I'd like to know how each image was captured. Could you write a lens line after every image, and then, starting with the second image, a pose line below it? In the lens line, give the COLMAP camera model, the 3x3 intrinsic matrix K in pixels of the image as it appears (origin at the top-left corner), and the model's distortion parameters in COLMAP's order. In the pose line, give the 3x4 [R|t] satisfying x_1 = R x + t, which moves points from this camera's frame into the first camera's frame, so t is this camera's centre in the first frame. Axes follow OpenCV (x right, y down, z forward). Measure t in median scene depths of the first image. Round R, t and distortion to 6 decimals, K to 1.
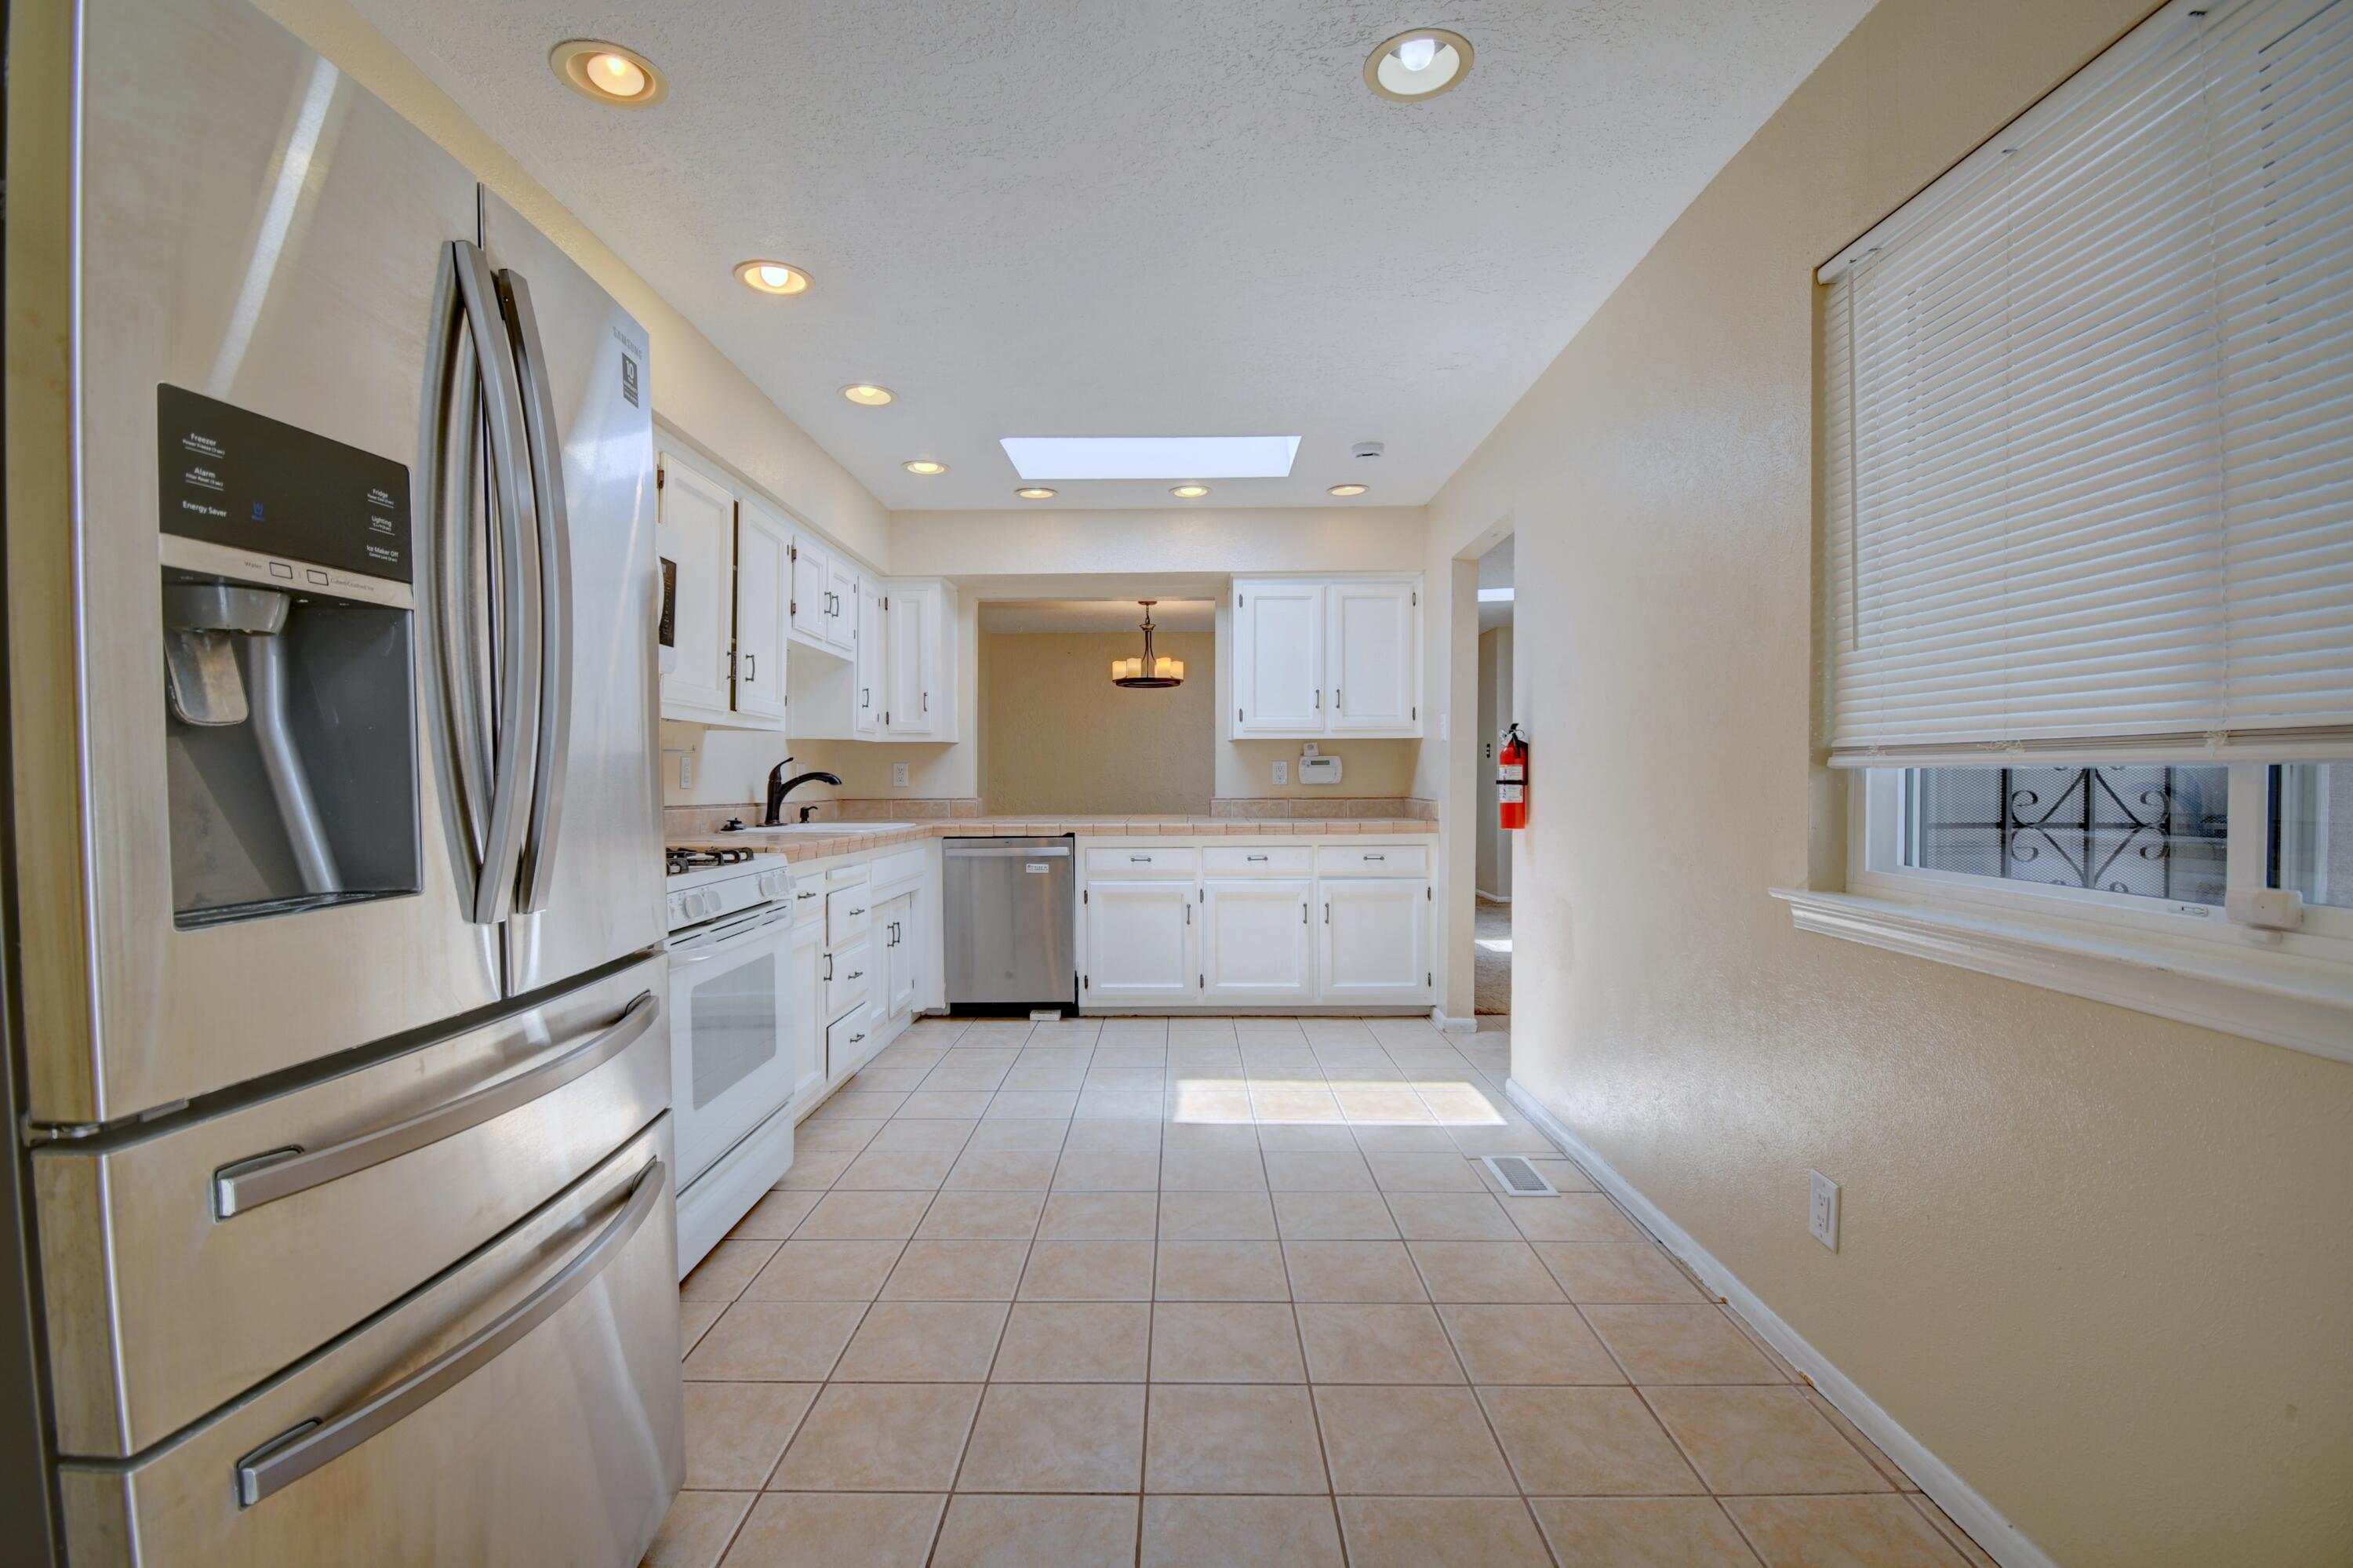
lens RADIAL K [[1036.3, 0, 1176.5], [0, 1036.3, 784.0], [0, 0, 1]] dist [0.026651, -0.024419]
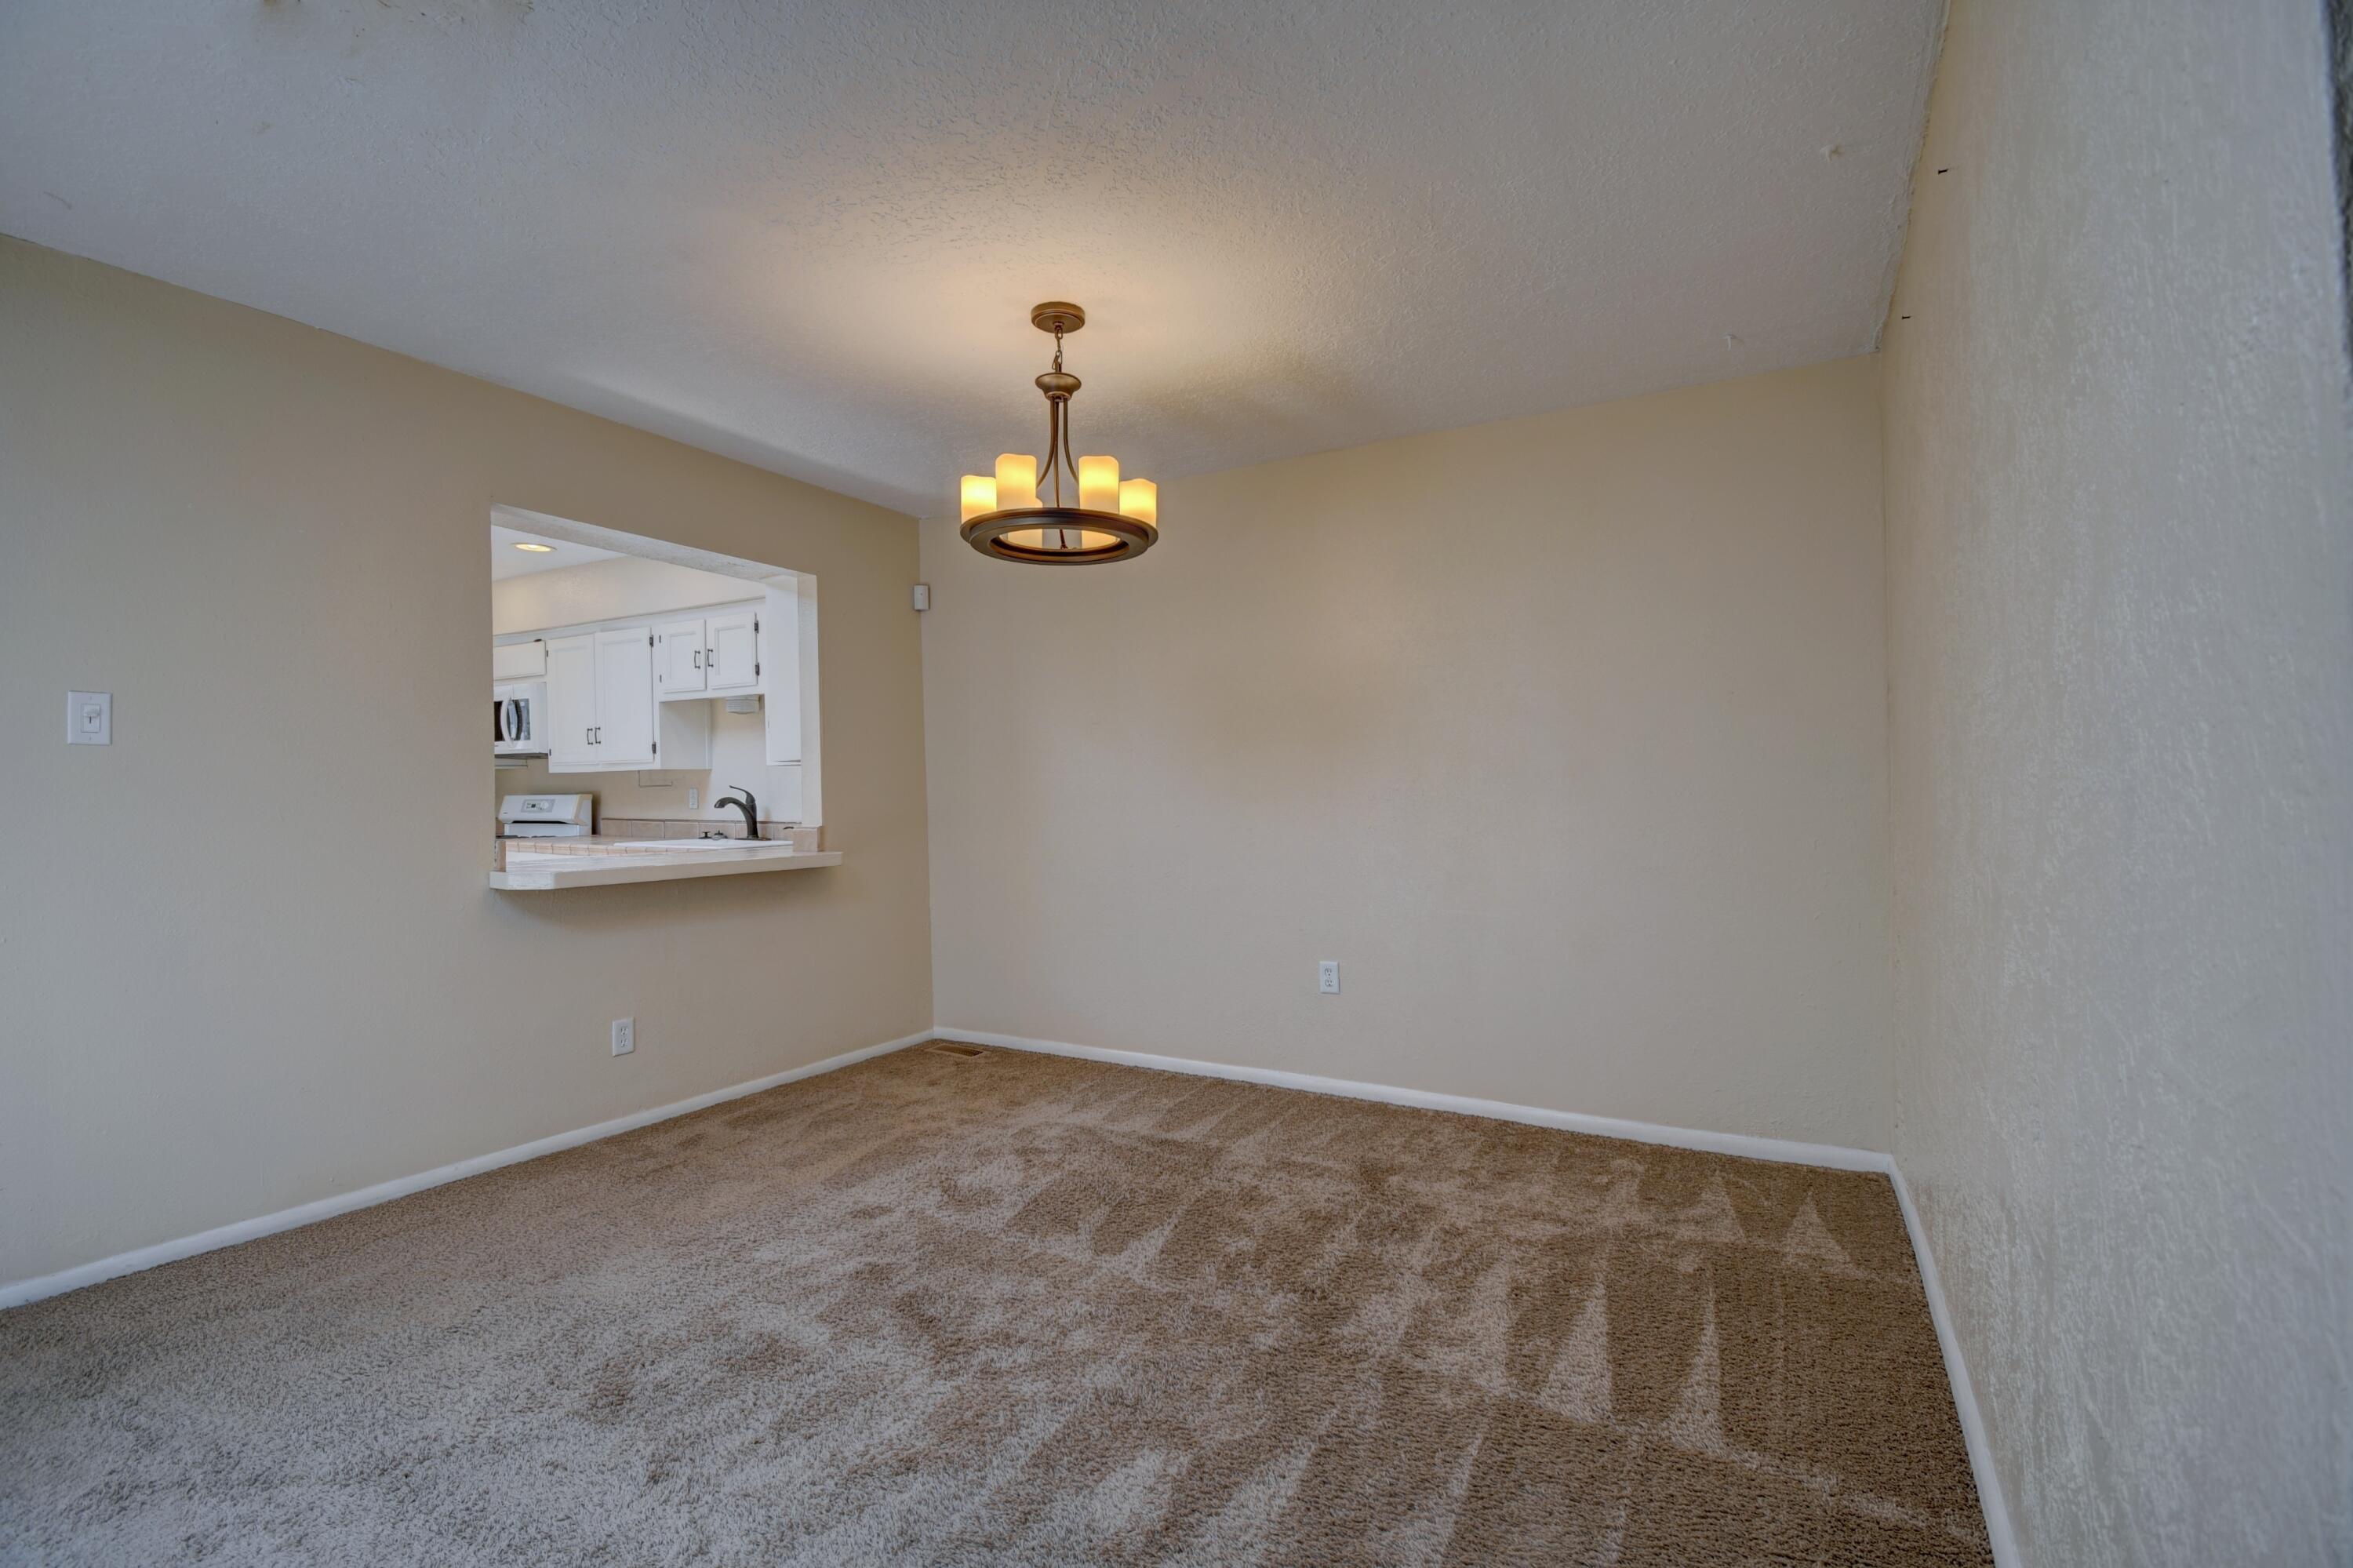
lens RADIAL K [[1036.3, 0, 1176.5], [0, 1036.3, 784.0], [0, 0, 1]] dist [0.026651, -0.024419]
pose [[-0.481591, -0.004174, -0.876386, 0.492568], [0.009750, 0.999901, -0.010120, -0.009826], [0.876342, -0.013418, -0.481502, 2.184044]]
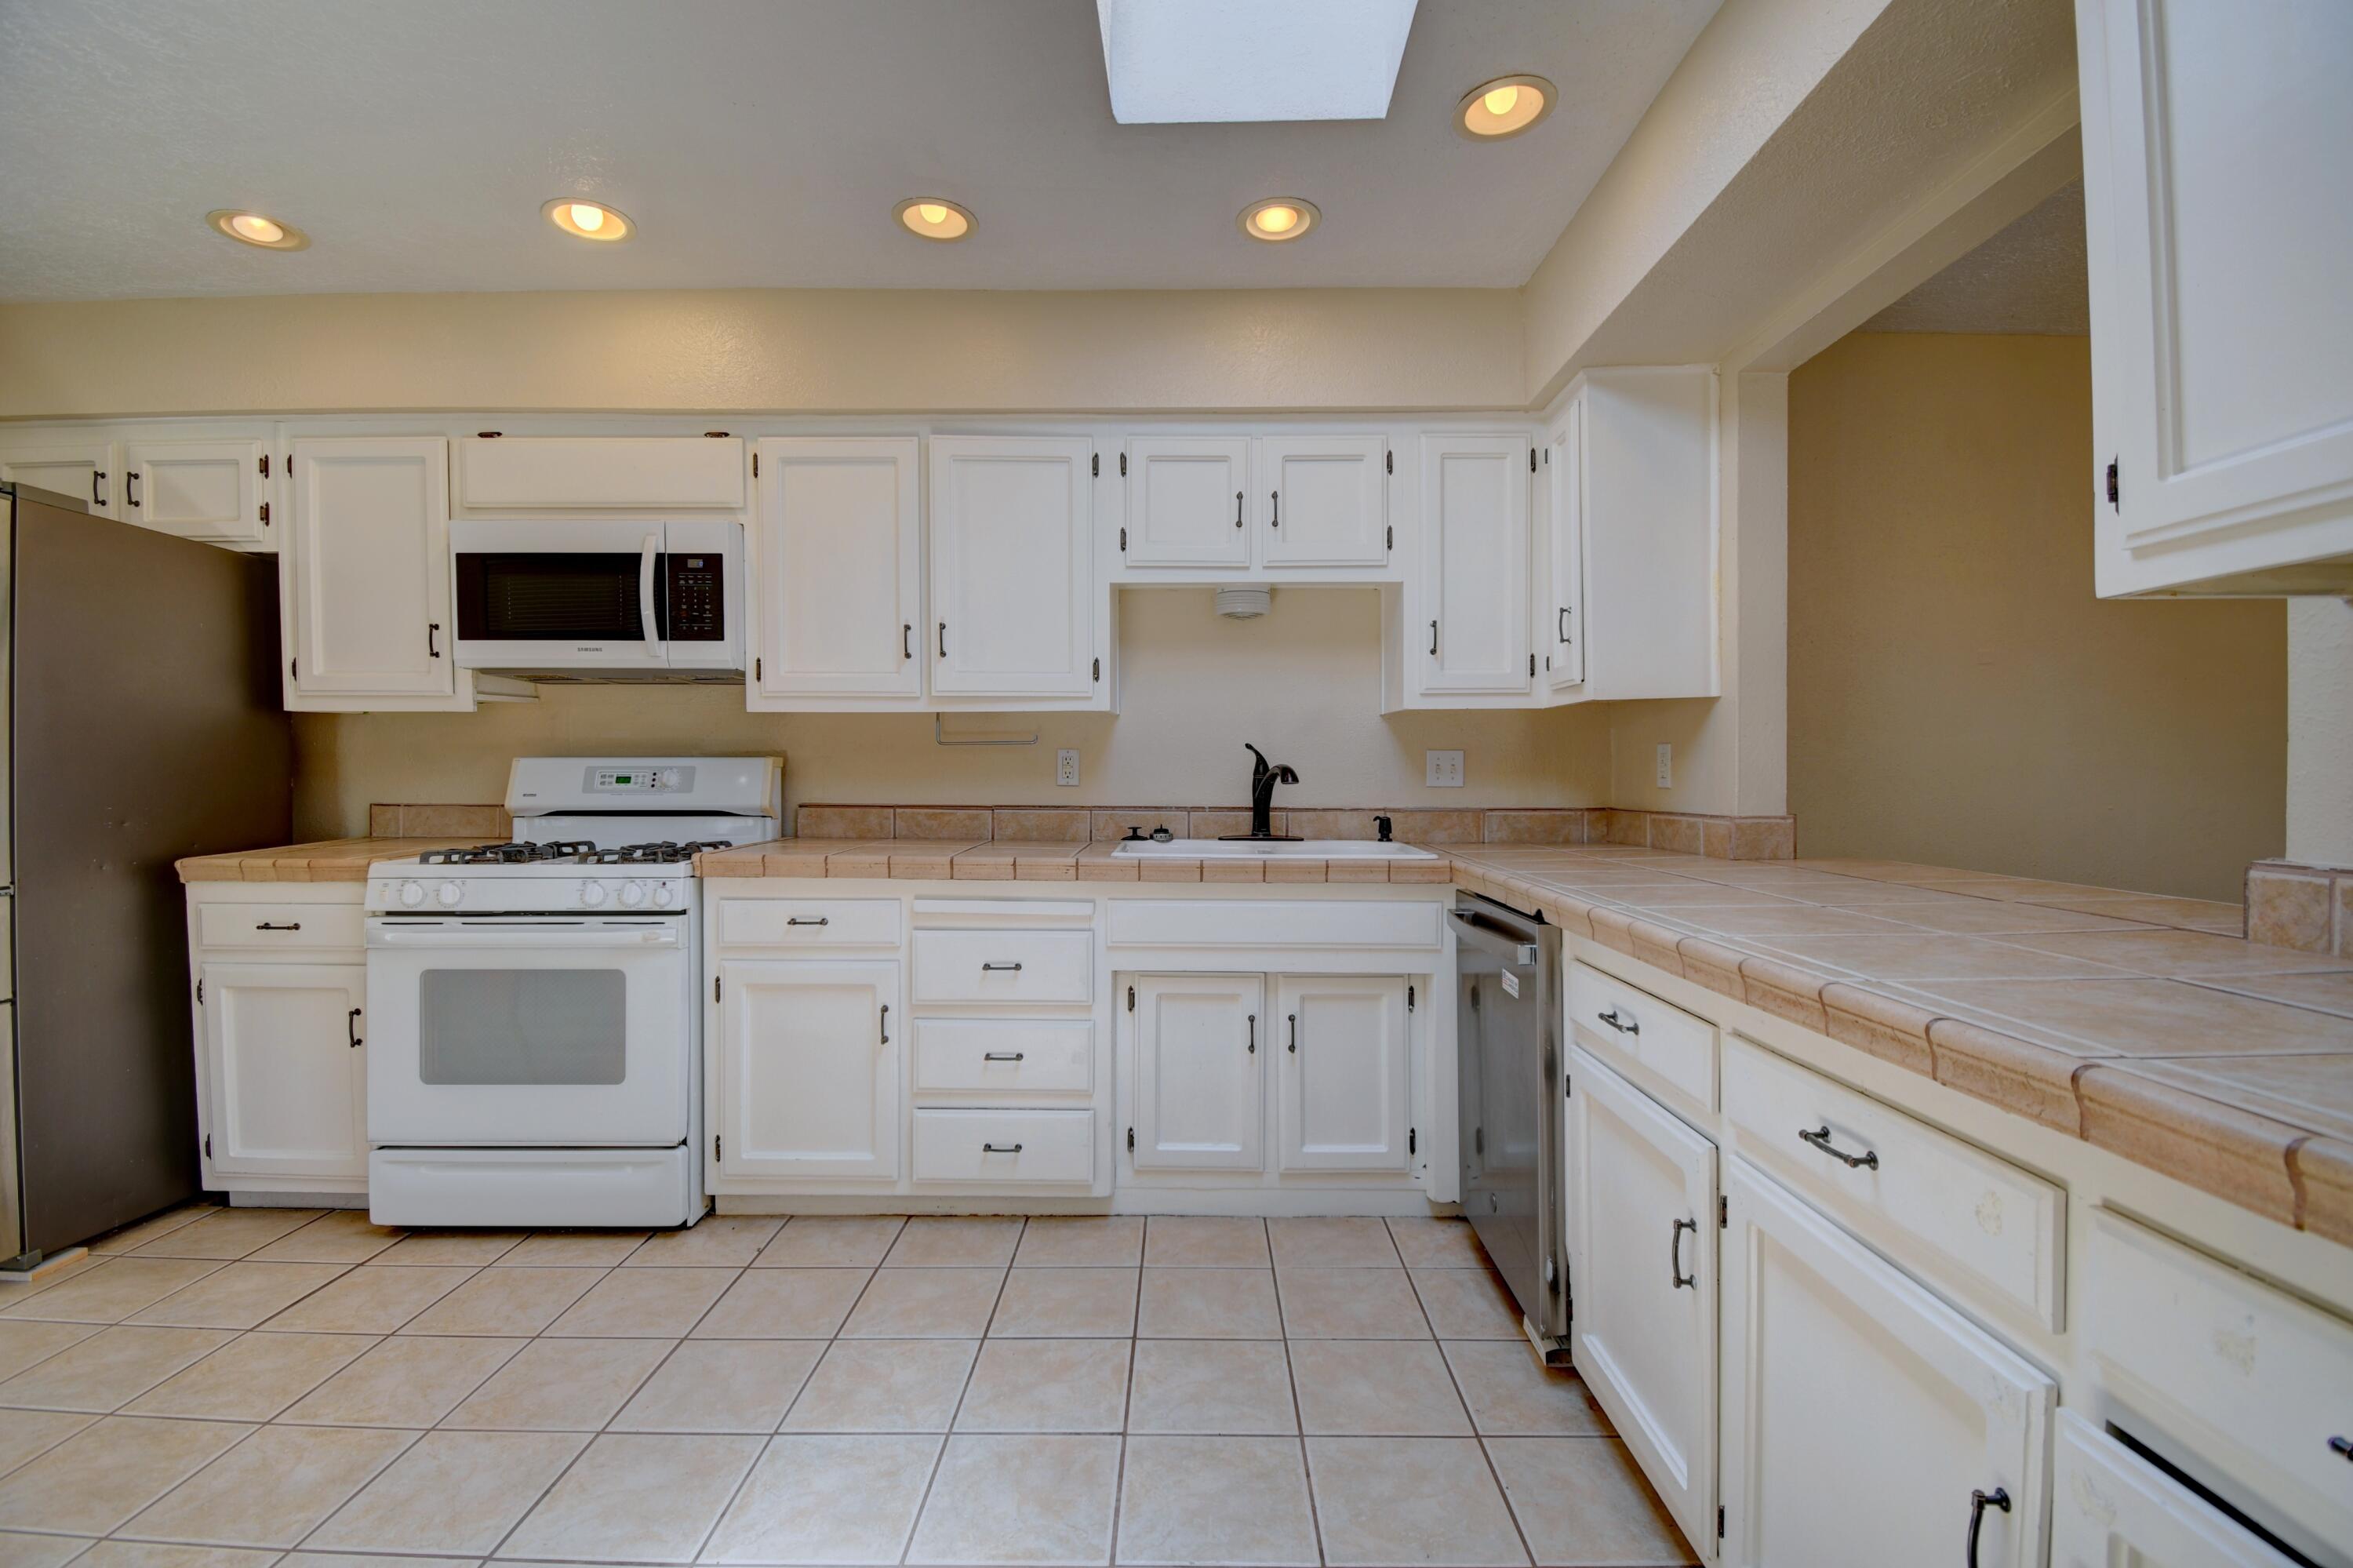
lens RADIAL K [[1036.3, 0, 1176.5], [0, 1036.3, 784.0], [0, 0, 1]] dist [0.026651, -0.024419]
pose [[-0.016898, 0.018198, -0.999692, 0.343239], [0.001398, 0.999834, 0.018177, -0.012329], [0.999856, -0.001091, -0.016920, 1.002398]]
